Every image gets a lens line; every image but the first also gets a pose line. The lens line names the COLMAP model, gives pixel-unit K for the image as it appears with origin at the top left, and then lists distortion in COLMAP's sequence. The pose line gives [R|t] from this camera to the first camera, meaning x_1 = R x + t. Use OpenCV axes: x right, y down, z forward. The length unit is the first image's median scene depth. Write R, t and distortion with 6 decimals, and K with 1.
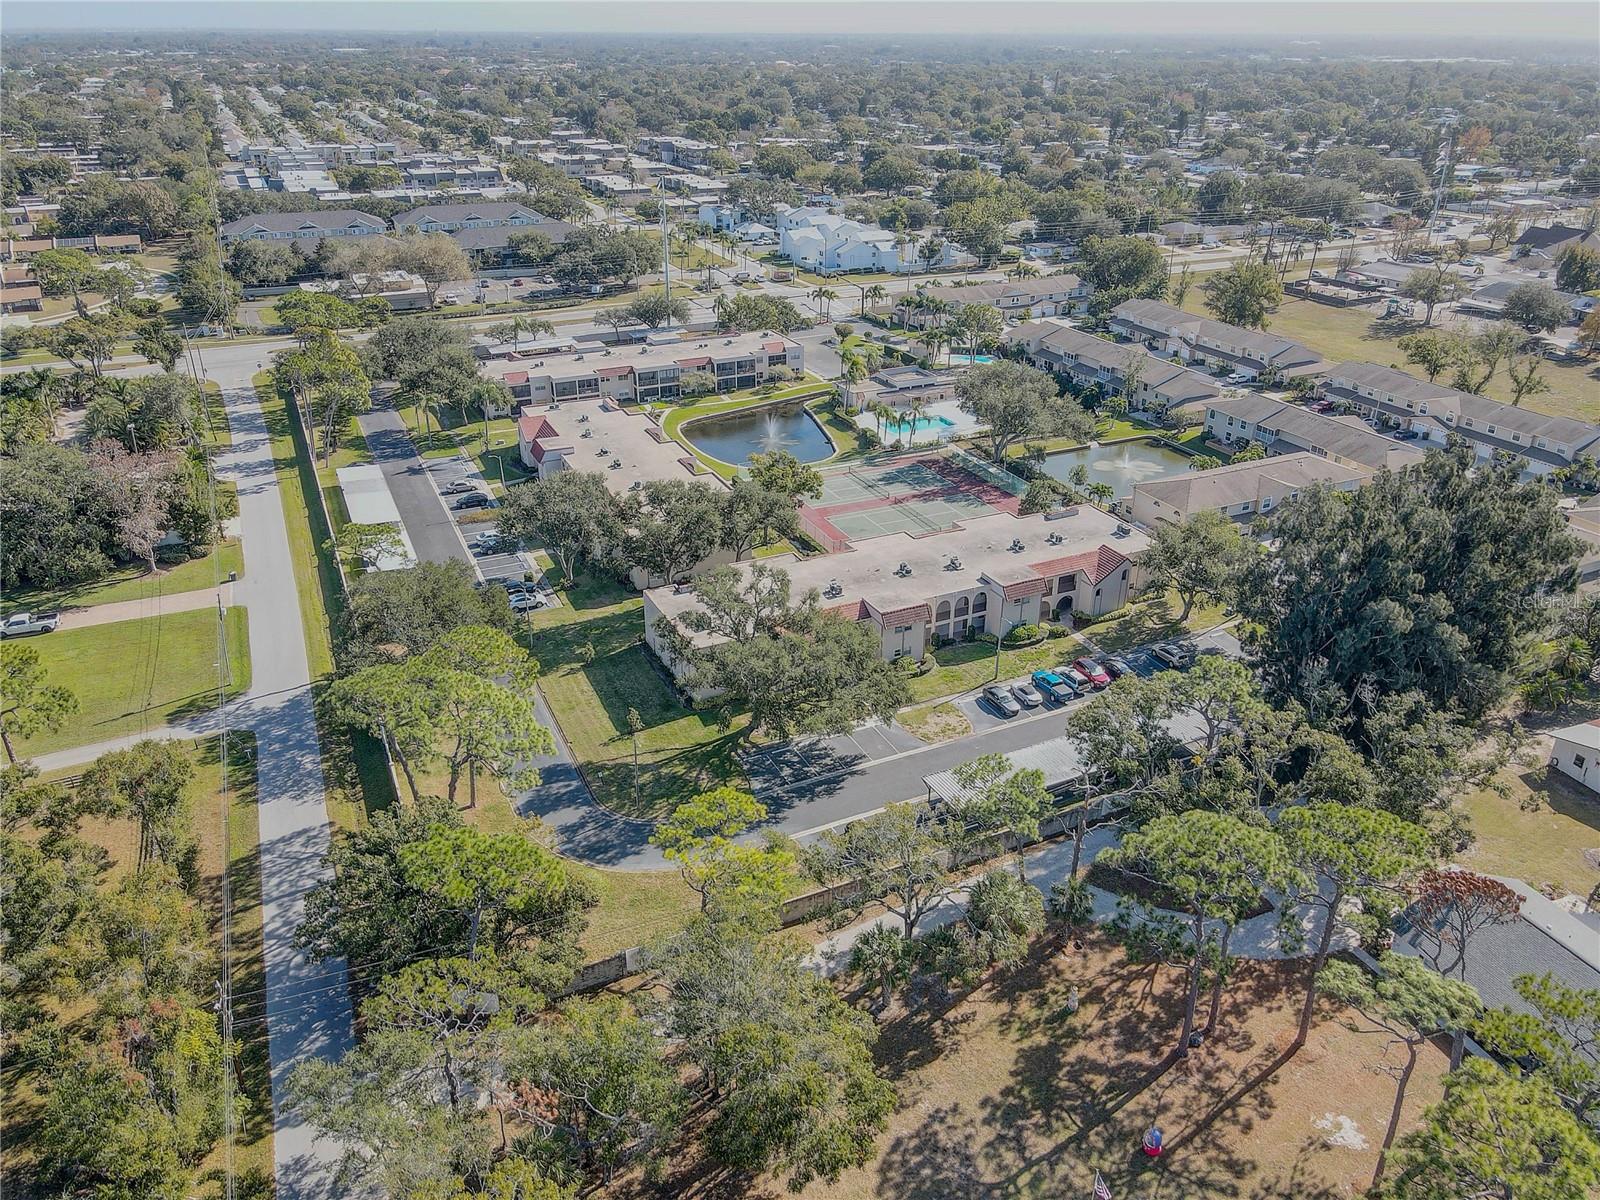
lens RADIAL K [[1179.5, 0, 798.2], [0, 1179.5, 602.5], [0, 0, 1]] dist [-0.010853, 0.060561]
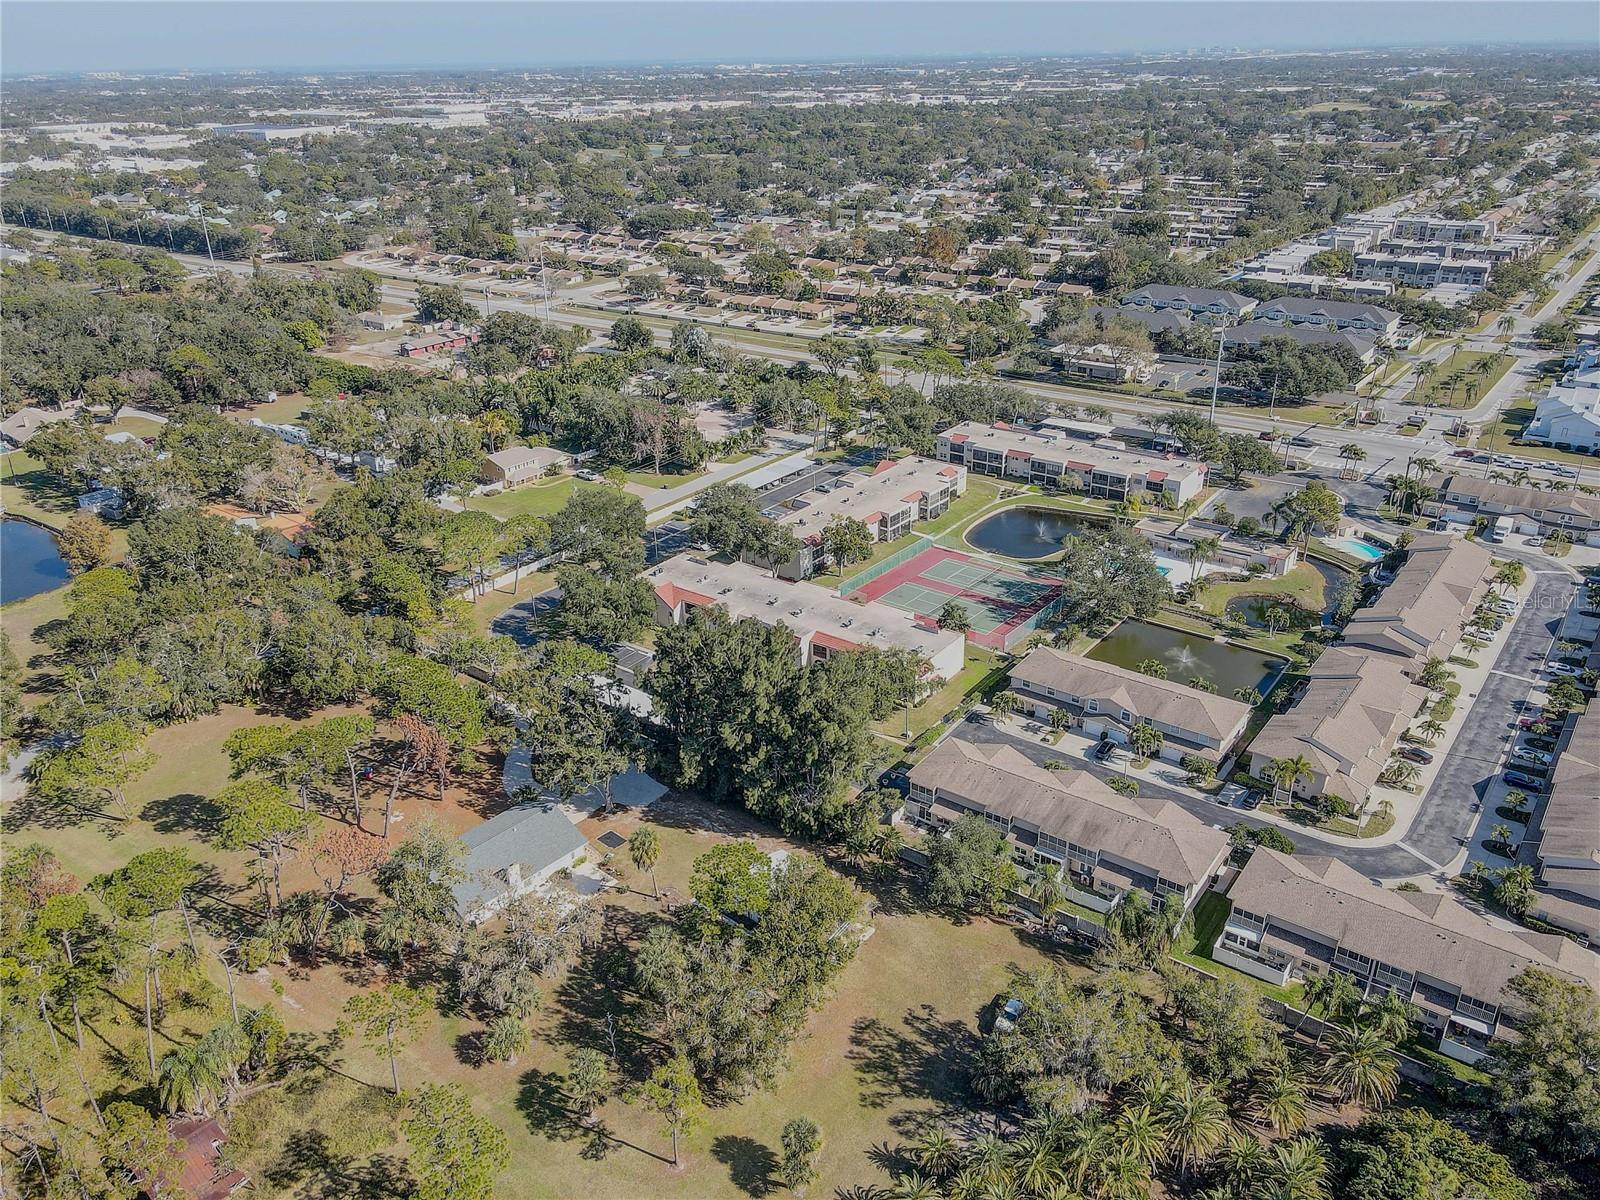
lens RADIAL K [[1179.5, 0, 798.2], [0, 1179.5, 602.5], [0, 0, 1]] dist [-0.010853, 0.060561]
pose [[0.457215, 0.367880, -0.809703, 0.883029], [-0.373133, 0.905780, 0.200835, -0.226794], [0.807296, 0.210302, 0.551404, 0.121709]]
